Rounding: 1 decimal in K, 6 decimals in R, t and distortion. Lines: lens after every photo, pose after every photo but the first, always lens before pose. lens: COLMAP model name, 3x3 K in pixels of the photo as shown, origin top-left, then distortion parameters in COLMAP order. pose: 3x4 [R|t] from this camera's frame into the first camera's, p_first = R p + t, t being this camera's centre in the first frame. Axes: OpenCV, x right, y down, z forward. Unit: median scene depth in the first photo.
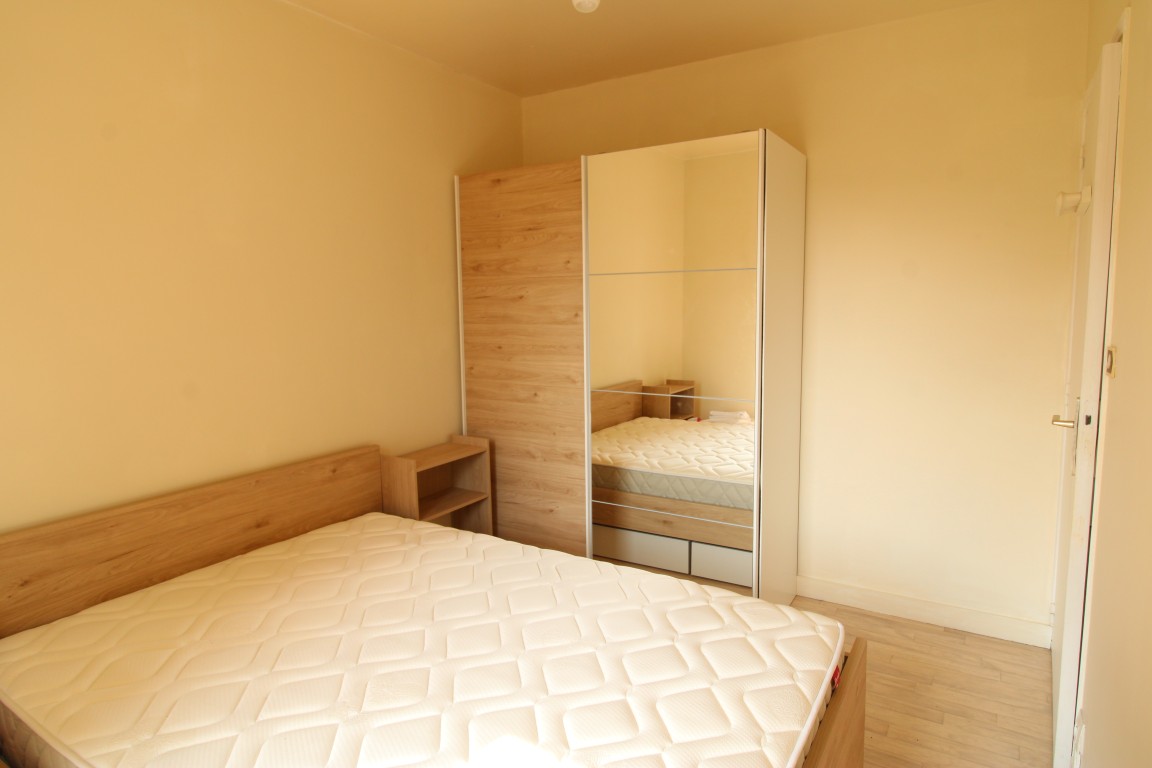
lens RADIAL K [[666.2, 0, 579.4], [0, 666.2, 380.6], [0, 0, 1]] dist [0.008123, -0.012792]
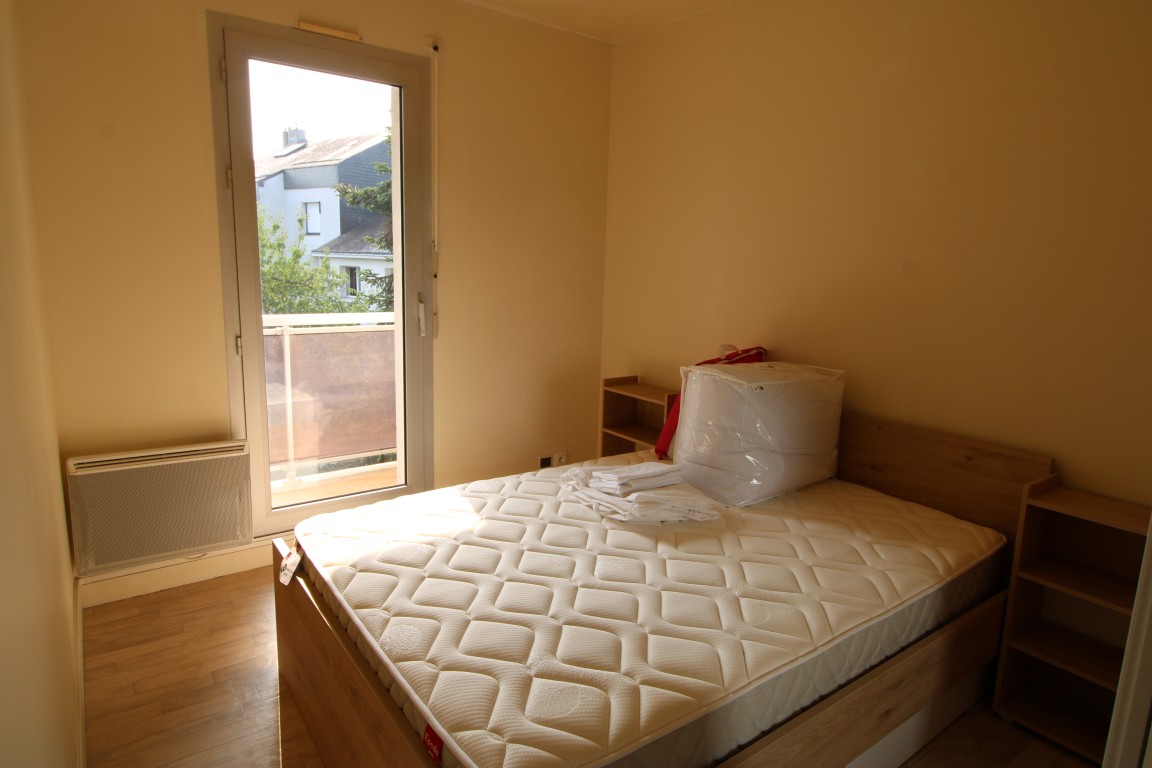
lens RADIAL K [[666.2, 0, 579.4], [0, 666.2, 380.6], [0, 0, 1]] dist [0.008123, -0.012792]
pose [[-0.370525, 0.143238, -0.917711, 0.634529], [-0.169966, 0.960898, 0.218602, -0.066517], [0.913139, 0.236978, -0.331691, 0.882779]]
